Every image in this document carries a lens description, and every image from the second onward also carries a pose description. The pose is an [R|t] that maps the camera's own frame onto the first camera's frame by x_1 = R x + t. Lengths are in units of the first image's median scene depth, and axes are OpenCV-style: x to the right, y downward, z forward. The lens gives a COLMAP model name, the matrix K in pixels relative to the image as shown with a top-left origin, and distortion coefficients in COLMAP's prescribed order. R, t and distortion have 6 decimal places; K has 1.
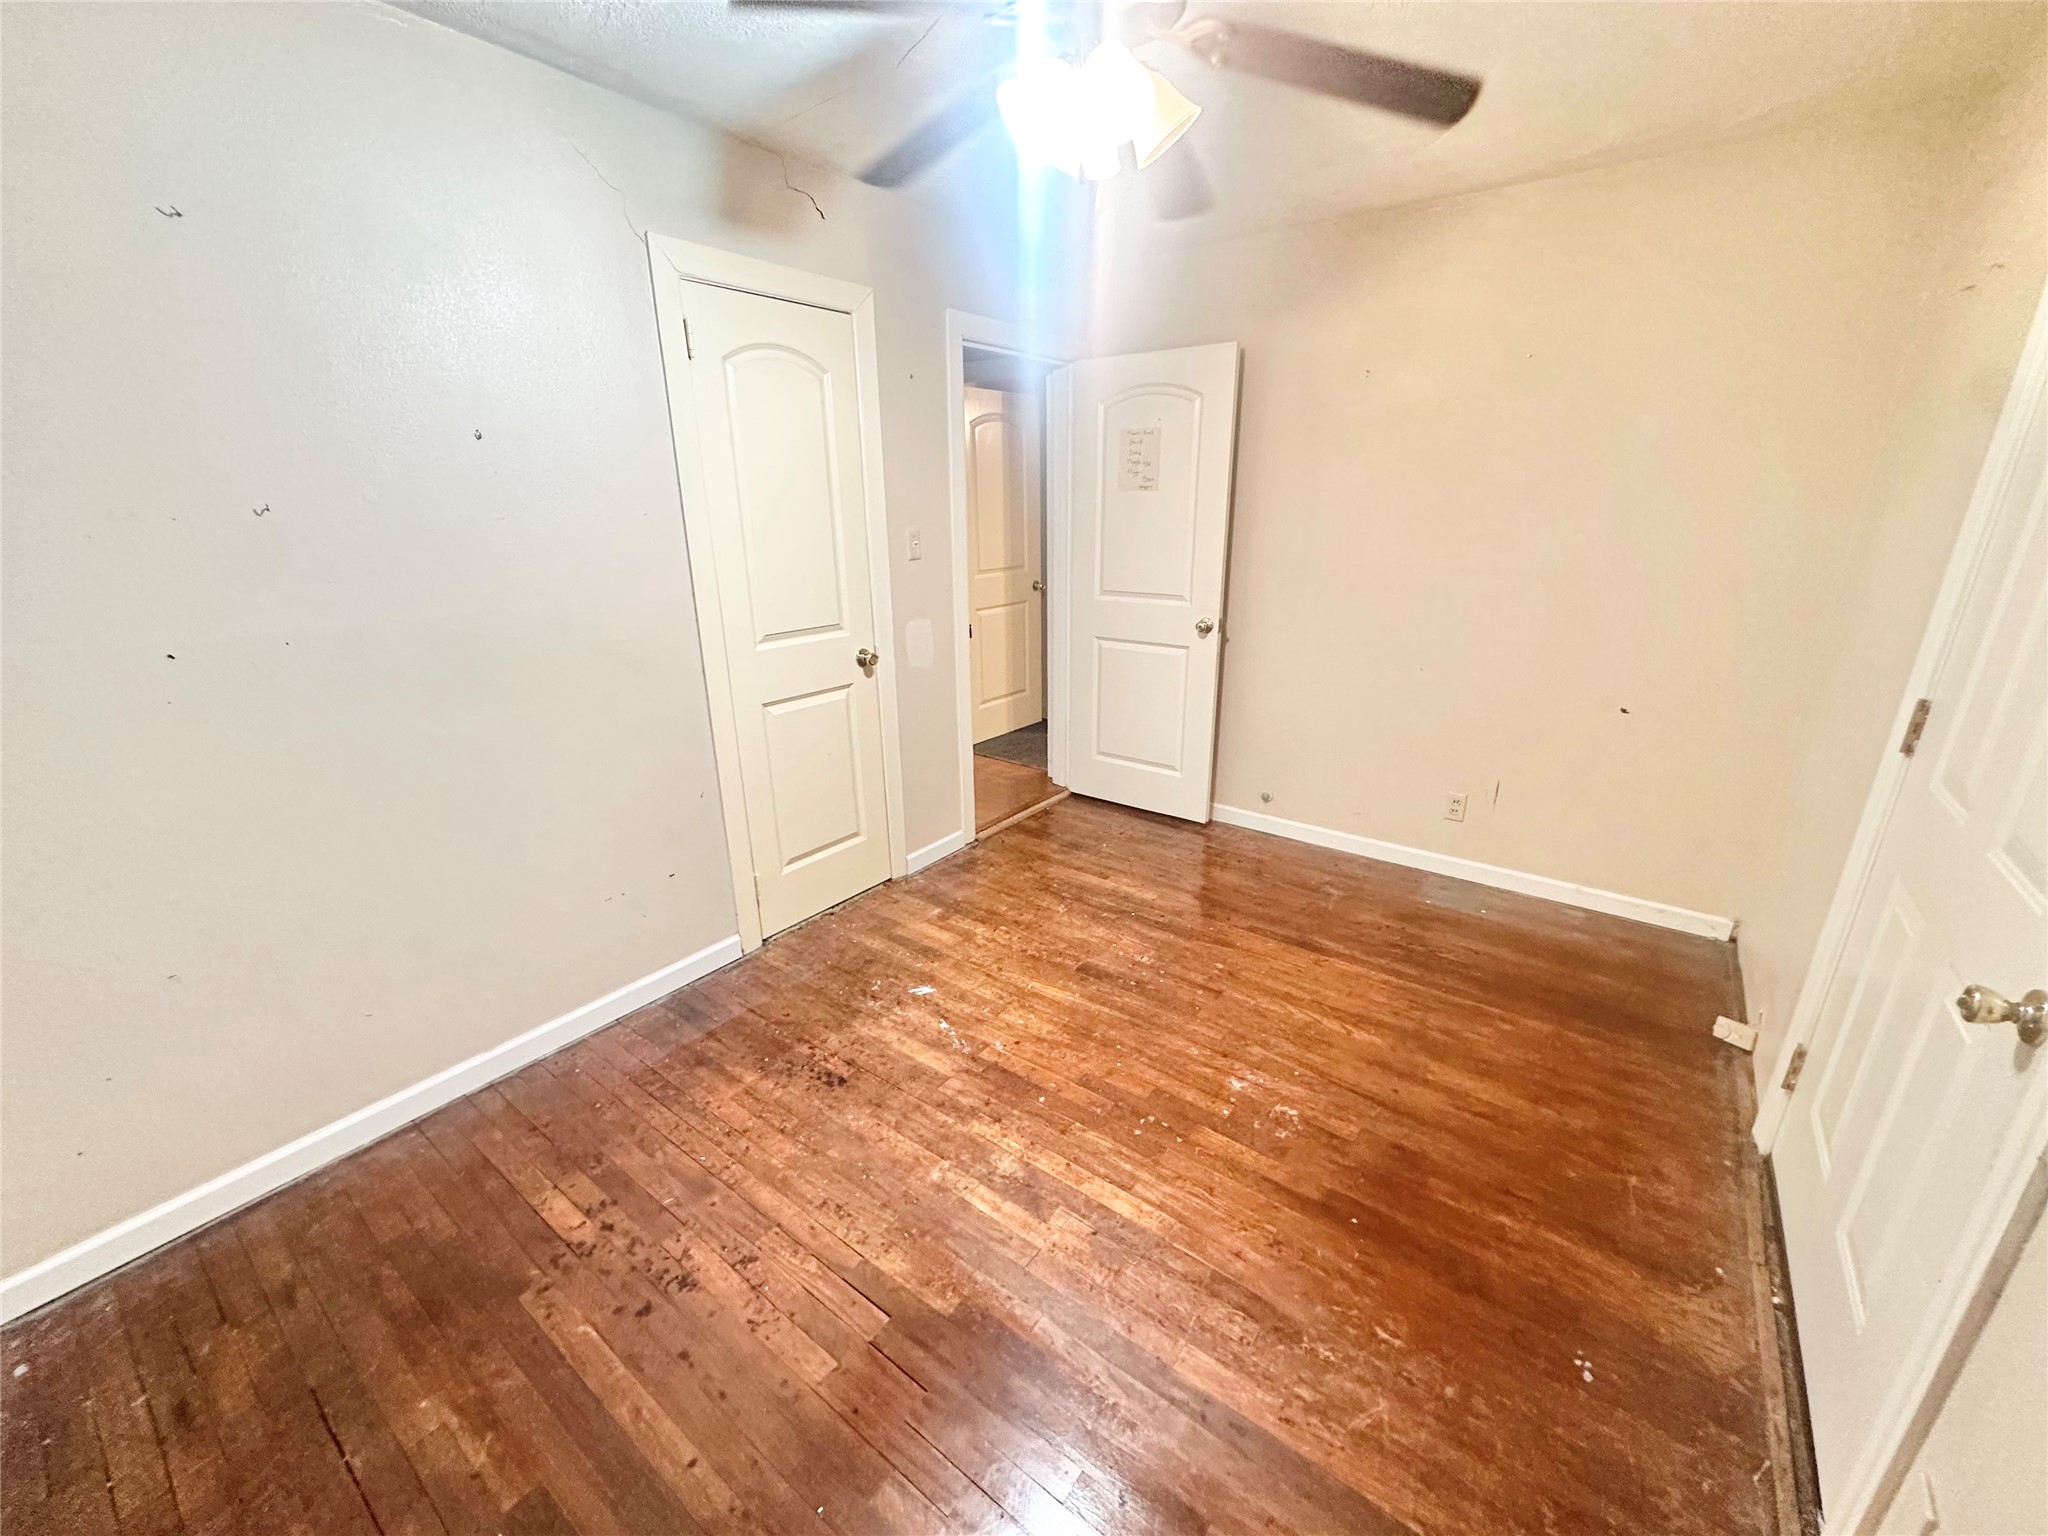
lens RADIAL K [[815.2, 0, 1023.9], [0, 815.2, 766.7], [0, 0, 1]] dist [-0.006739, 0.002155]
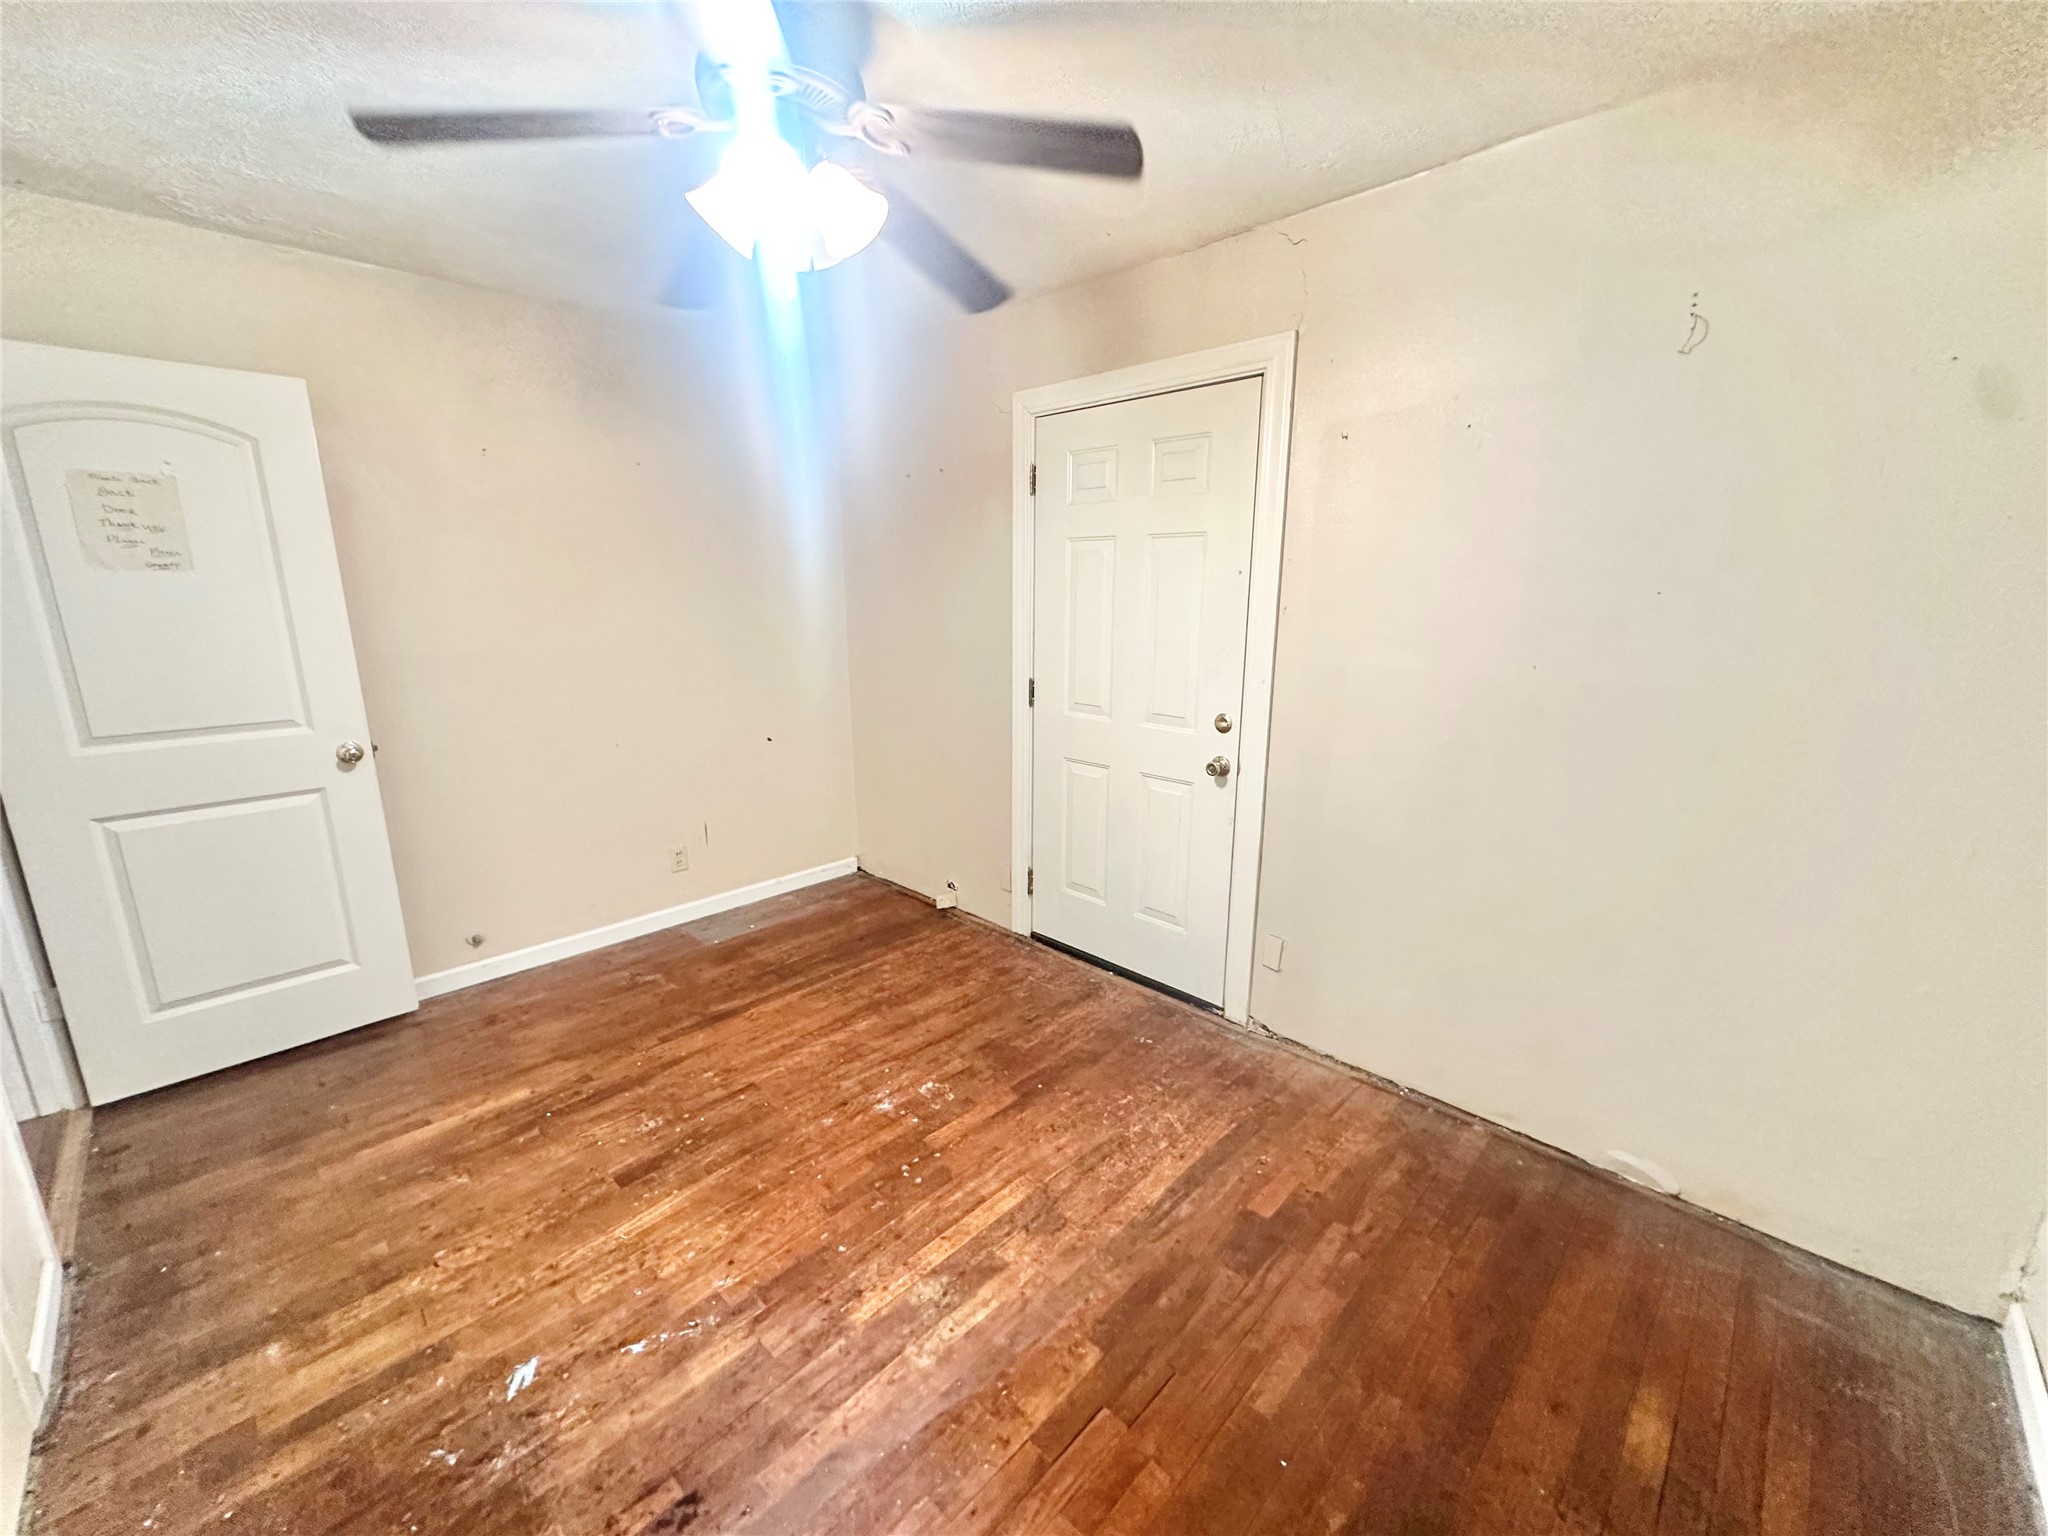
lens RADIAL K [[815.2, 0, 1023.9], [0, 815.2, 766.7], [0, 0, 1]] dist [-0.006739, 0.002155]
pose [[0.123042, -0.212978, 0.969279, -0.669336], [0.309777, 0.936140, 0.166373, -0.156869], [-0.942814, 0.279789, 0.181160, 0.495797]]
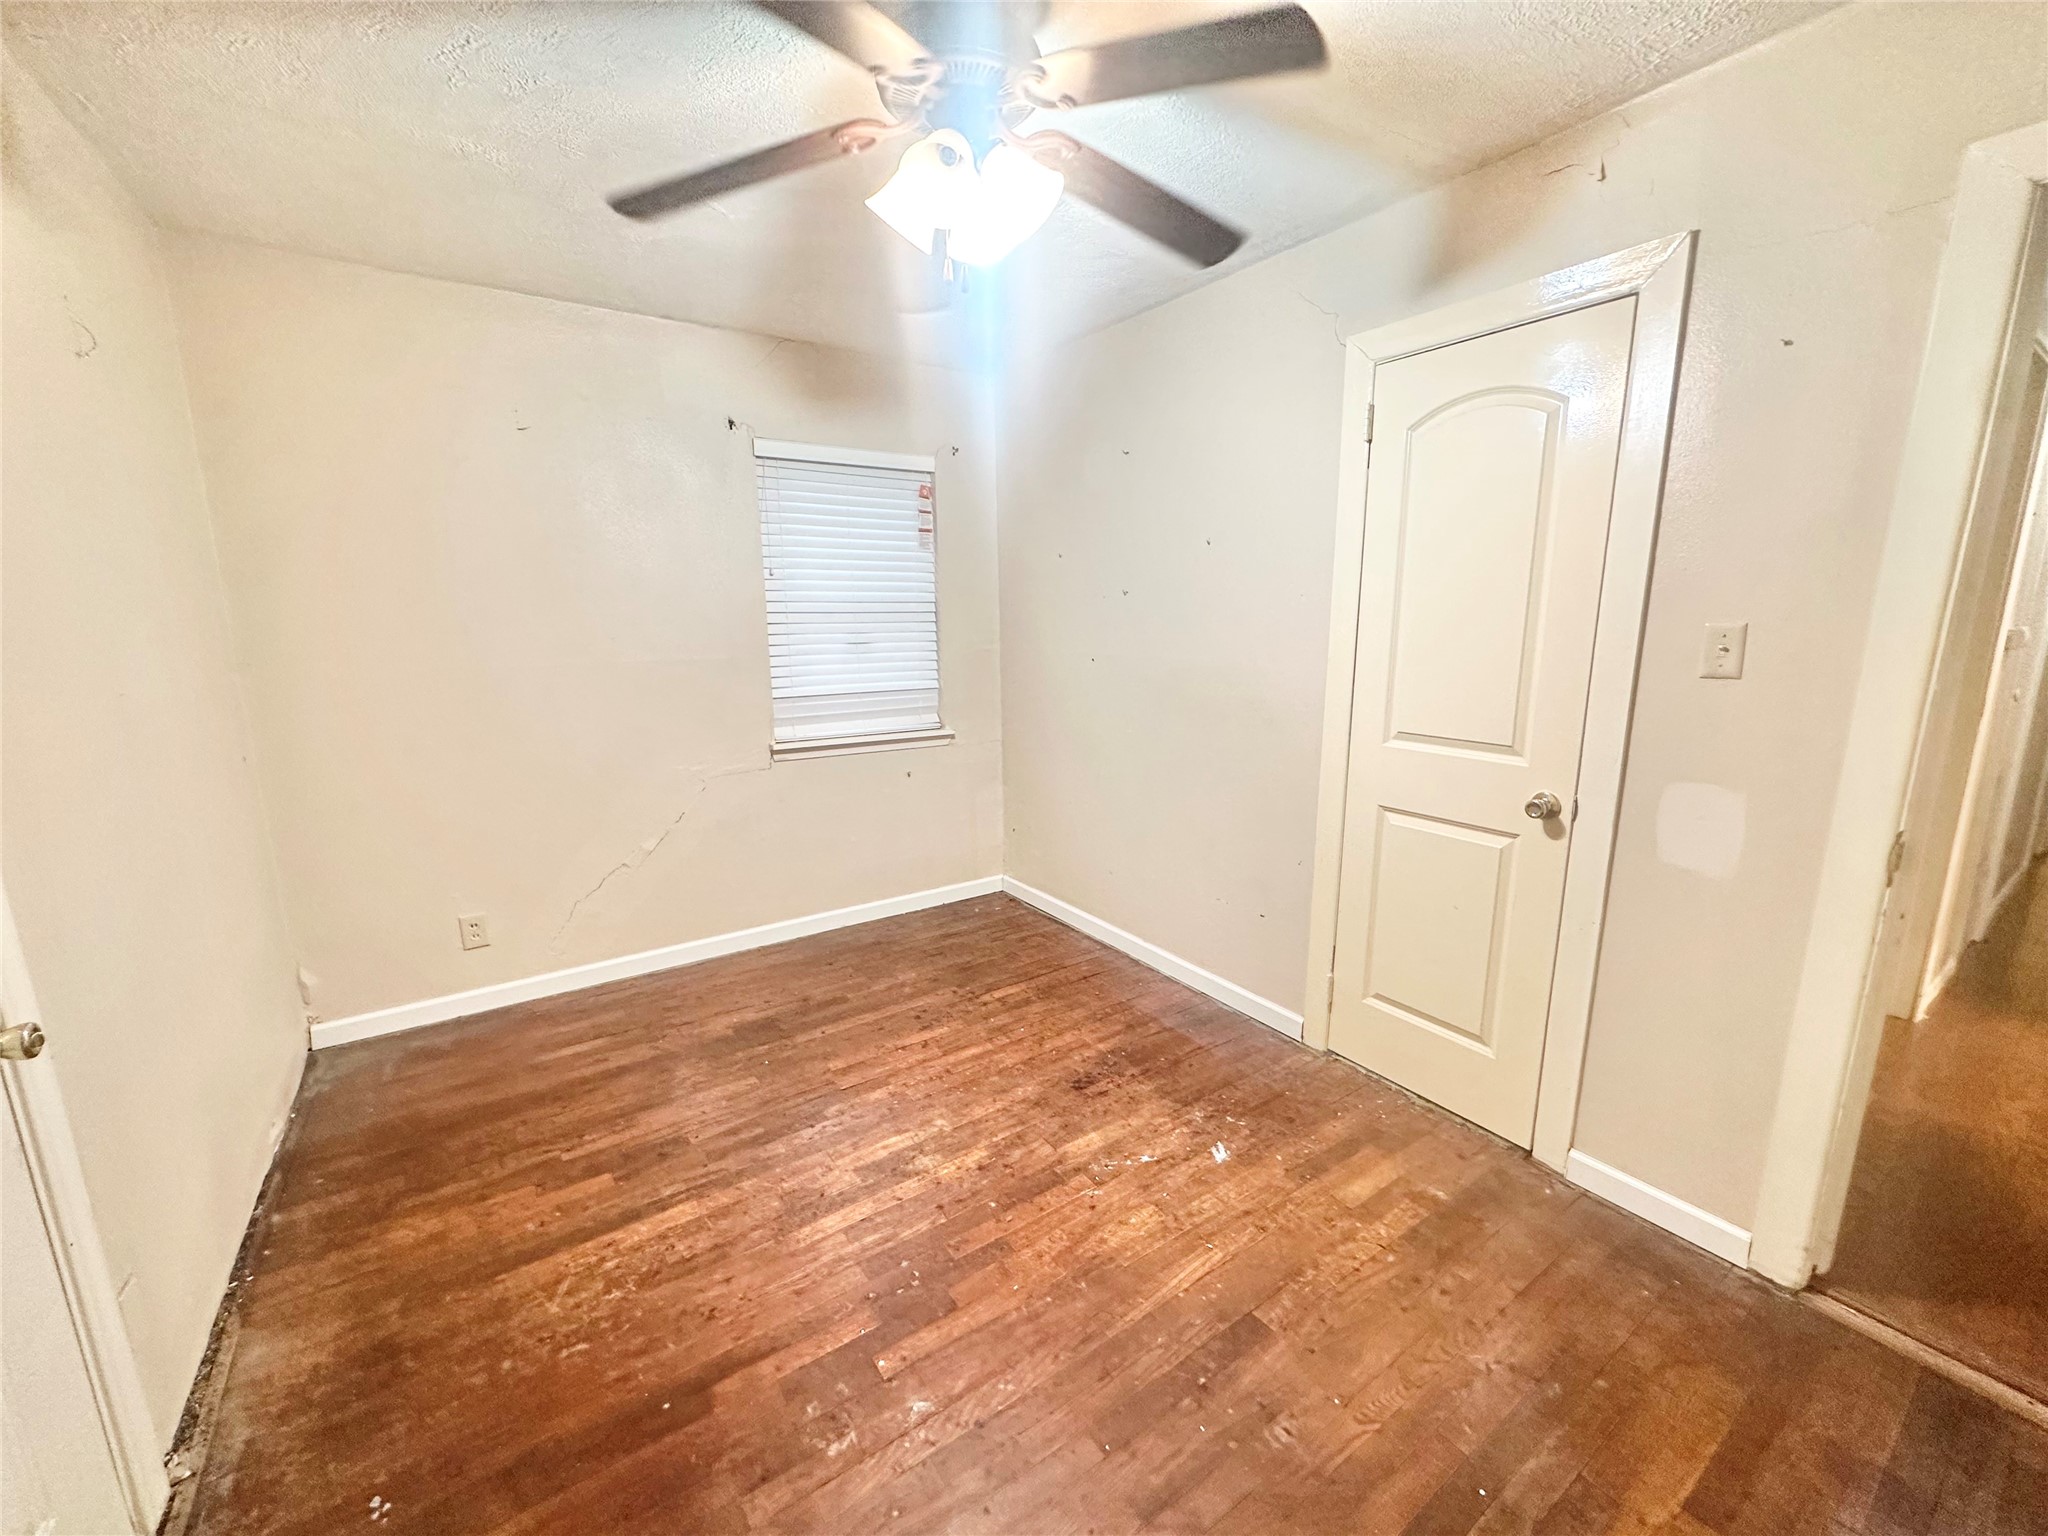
lens RADIAL K [[815.2, 0, 1023.9], [0, 815.2, 766.7], [0, 0, 1]] dist [-0.006739, 0.002155]
pose [[-0.322362, 0.192830, -0.926768, 0.755289], [-0.282180, 0.914948, 0.288522, -0.321410], [0.903580, 0.354524, -0.240532, 1.044952]]
